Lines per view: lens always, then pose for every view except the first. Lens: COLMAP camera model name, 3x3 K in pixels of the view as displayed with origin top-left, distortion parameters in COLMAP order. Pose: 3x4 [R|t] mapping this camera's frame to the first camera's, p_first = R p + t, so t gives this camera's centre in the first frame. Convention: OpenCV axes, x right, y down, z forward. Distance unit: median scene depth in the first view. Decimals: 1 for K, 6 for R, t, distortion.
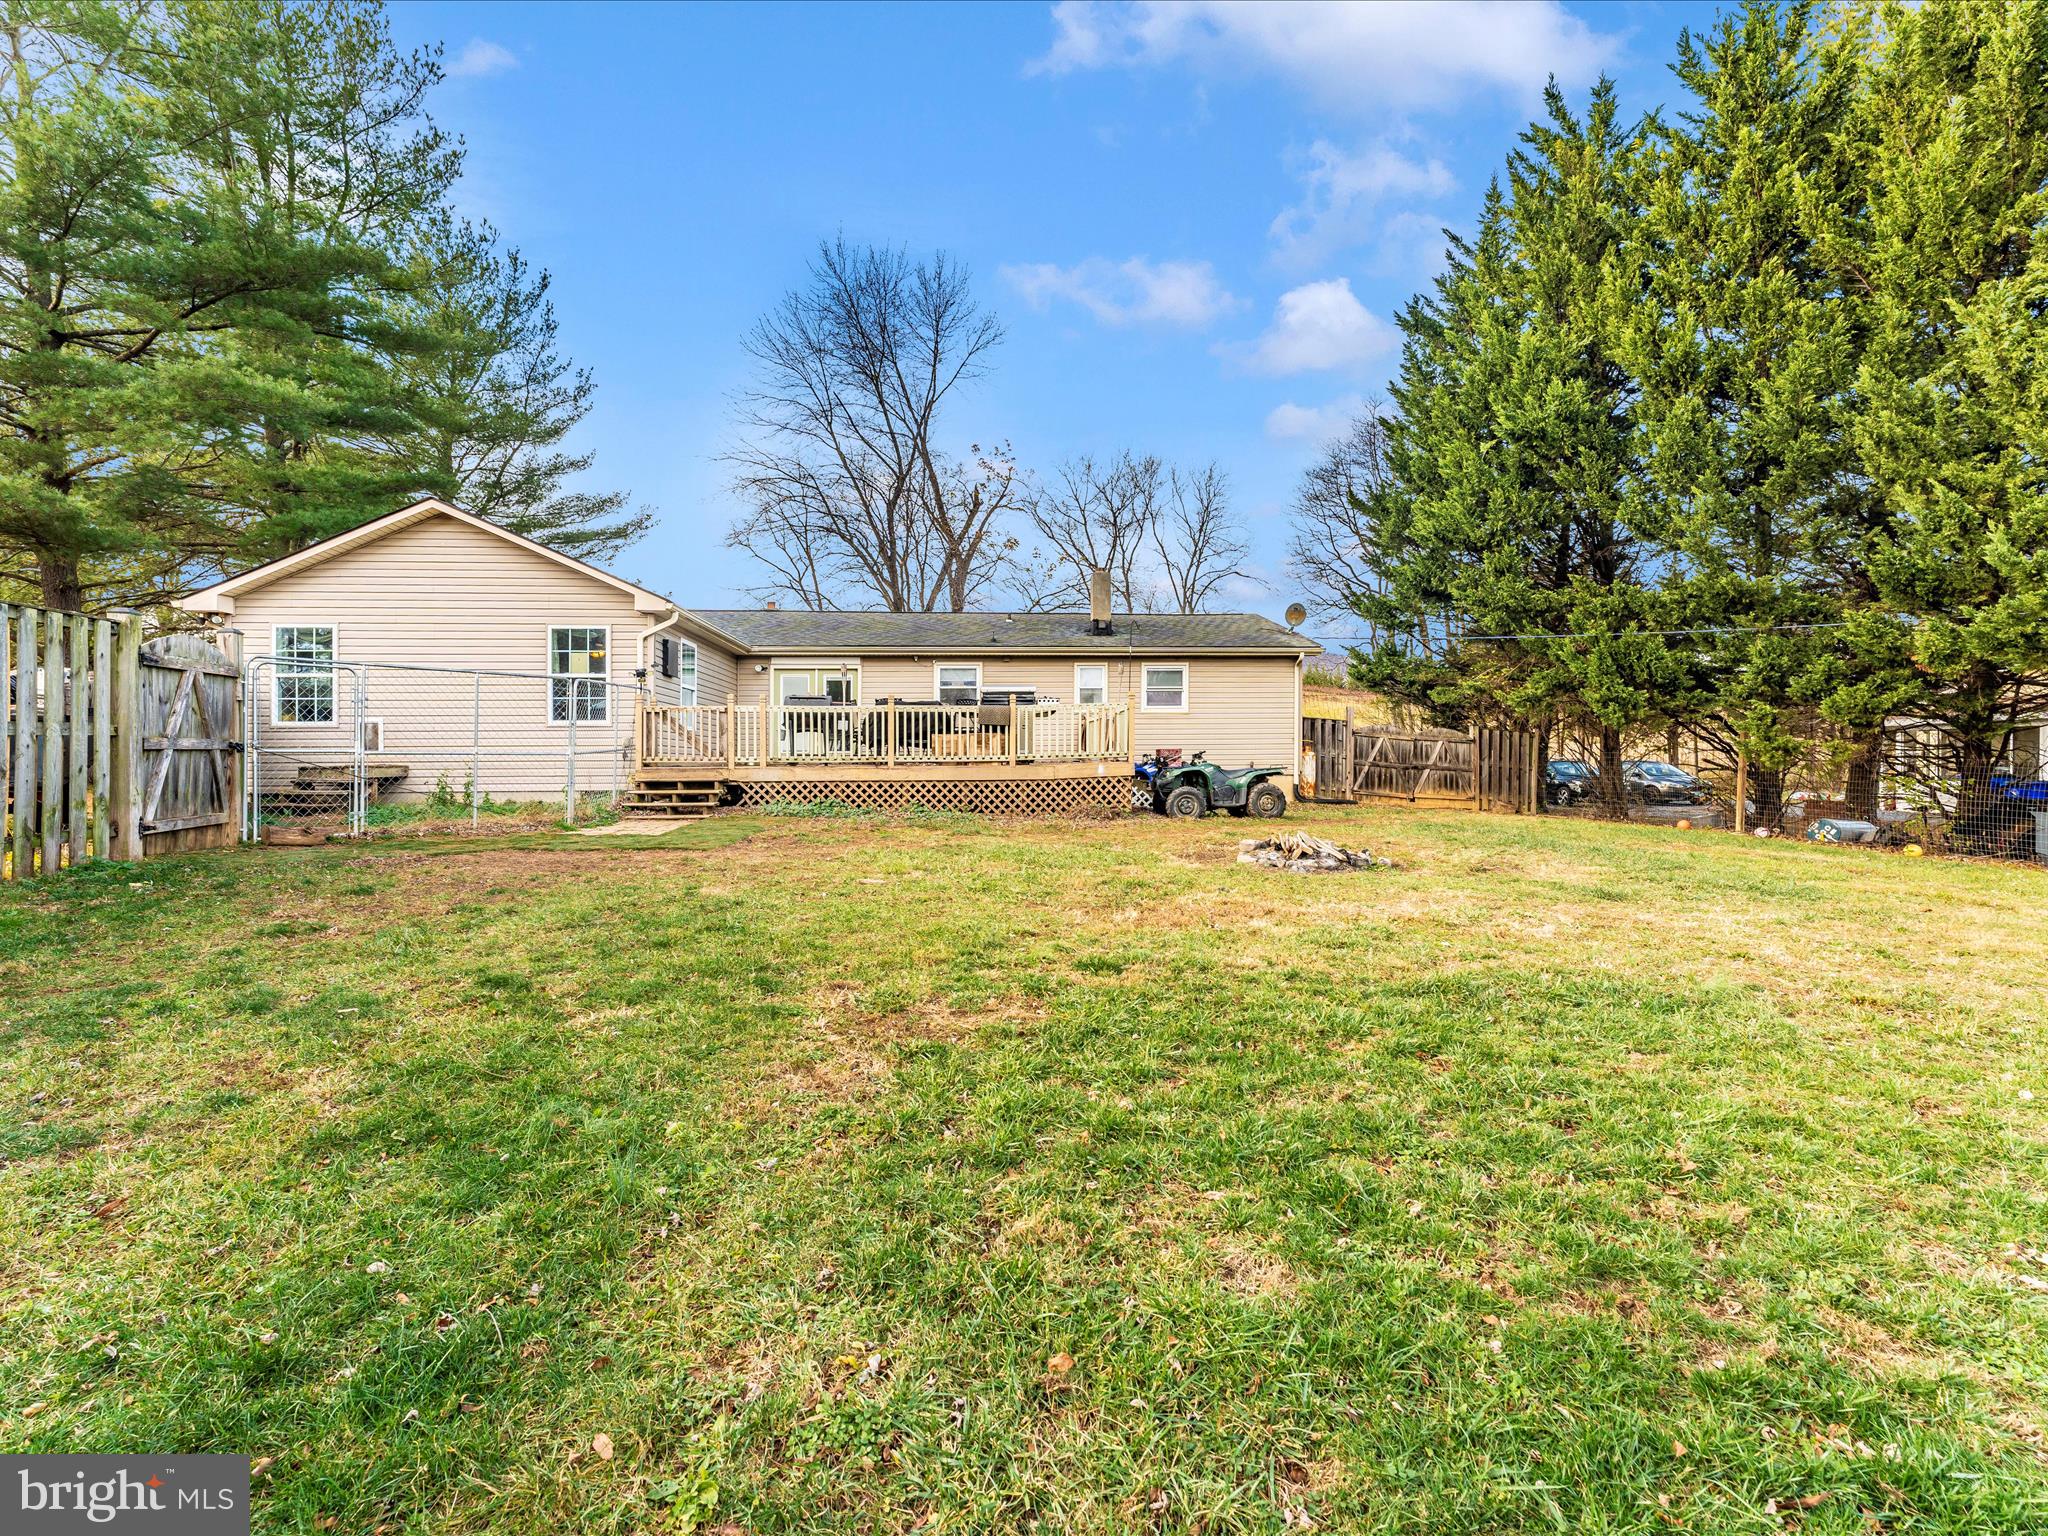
lens RADIAL K [[946.9, 0, 1014.9], [0, 946.9, 716.4], [0, 0, 1]] dist [-0.000813, 0.000291]
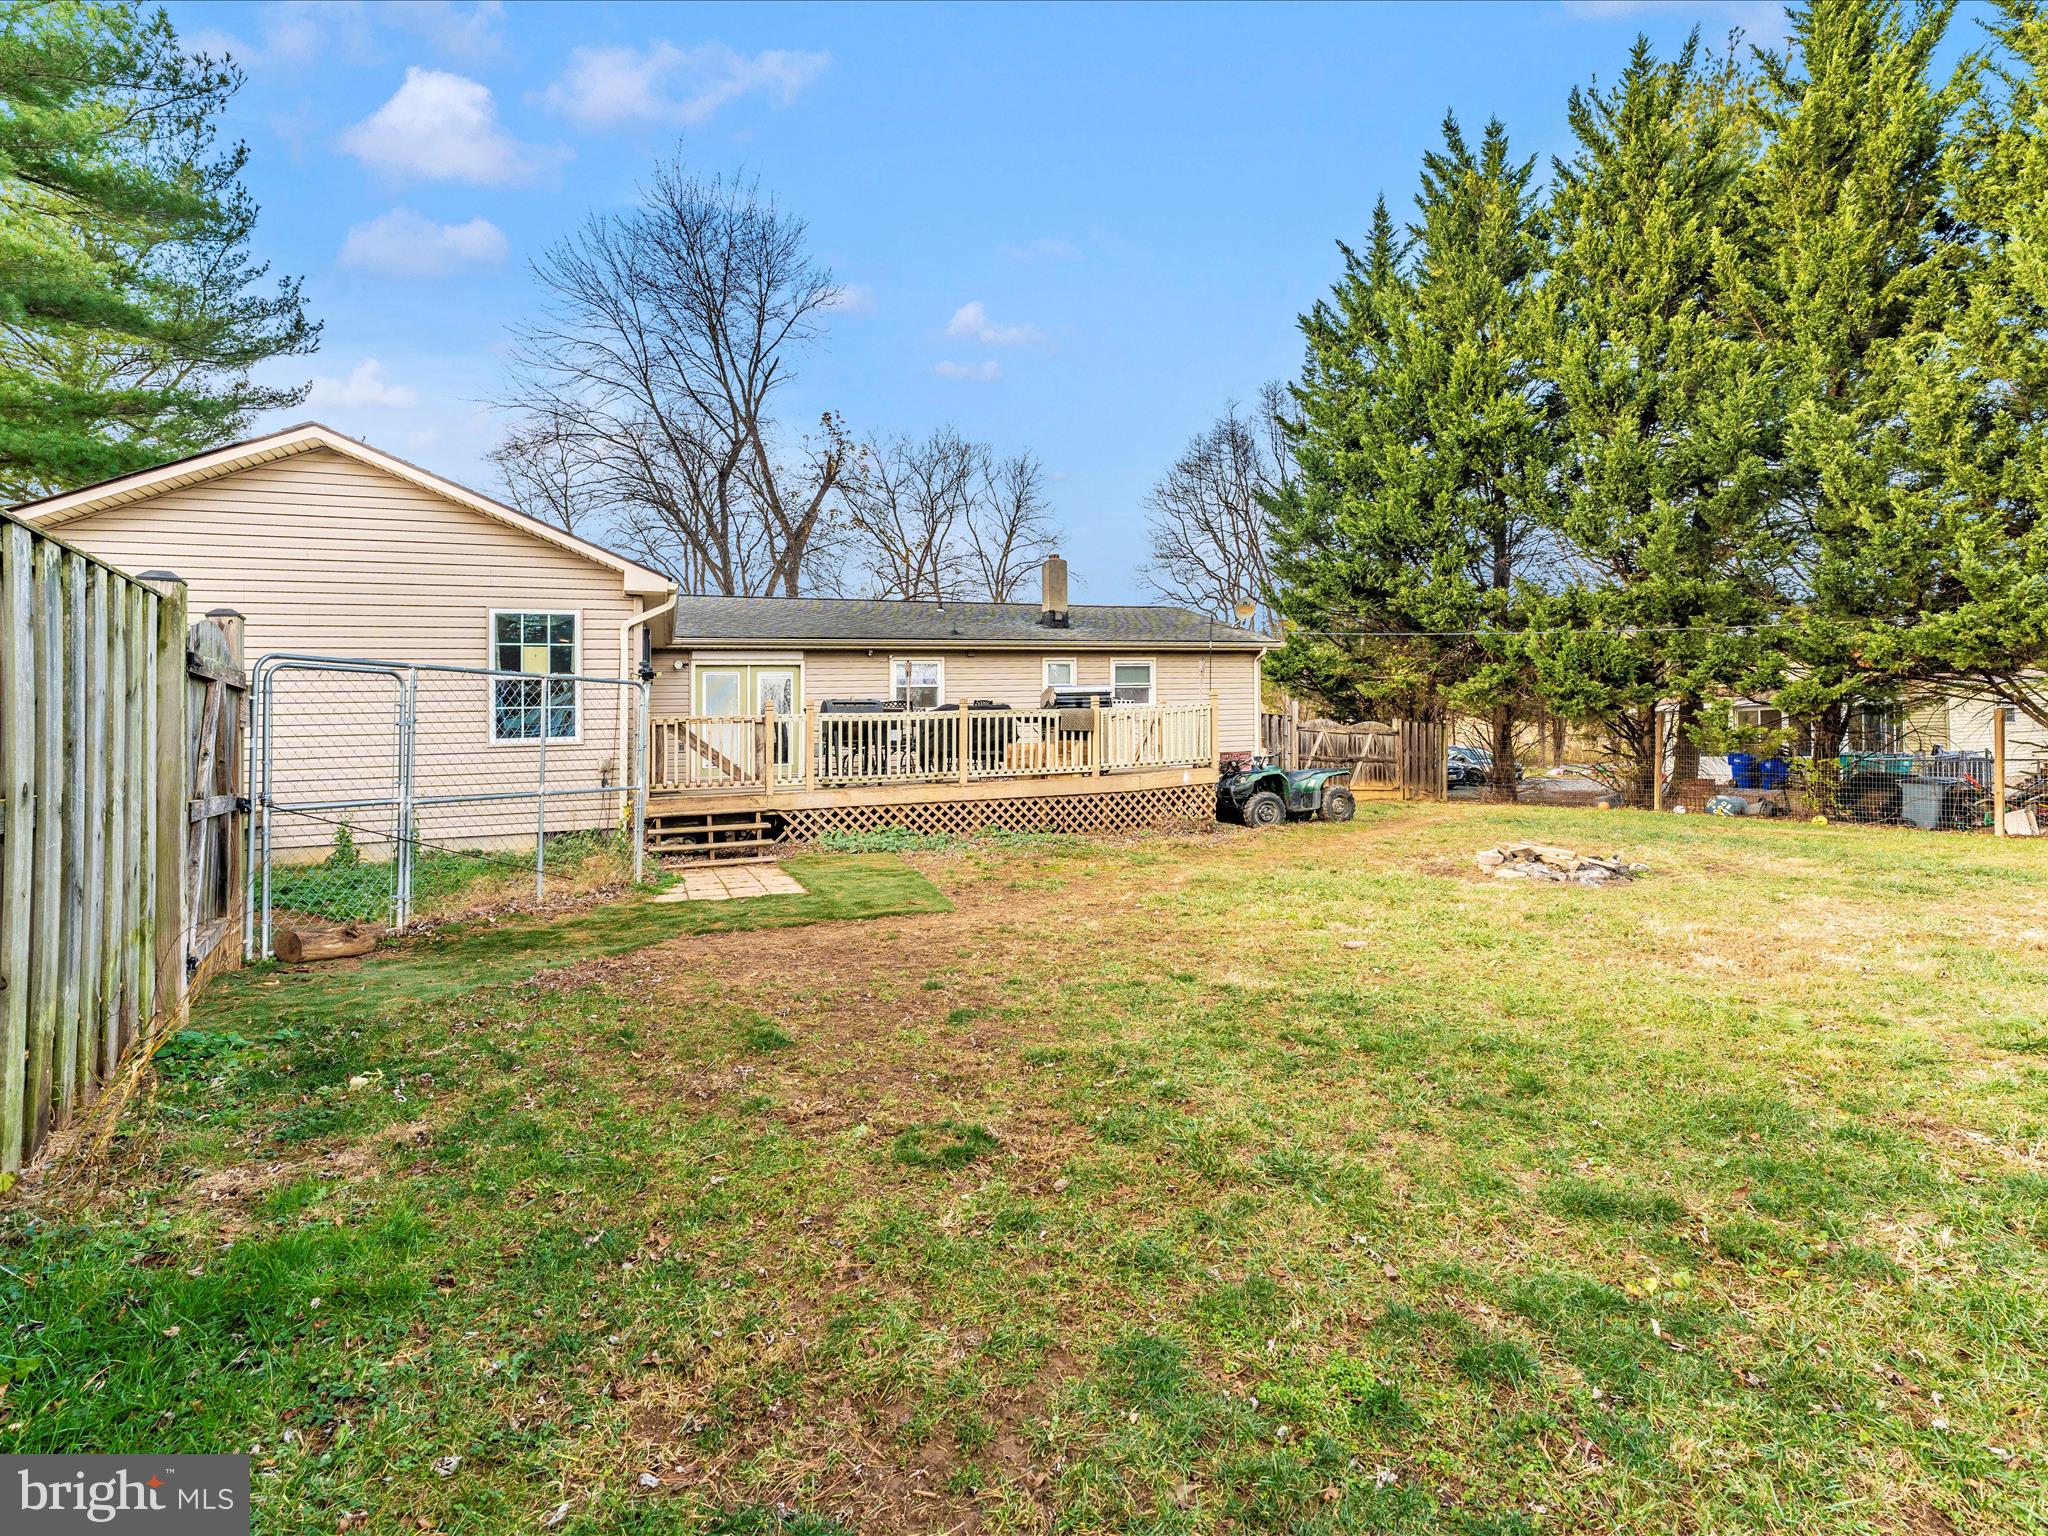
lens RADIAL K [[977.5, 0, 1058.0], [0, 977.5, 694.2], [0, 0, 1]] dist [0.000795, -0.000286]
pose [[0.951260, -0.011700, 0.308169, -0.307638], [0.016684, 0.999769, -0.013543, -0.012594], [-0.307939, 0.018025, 0.951235, 0.145704]]
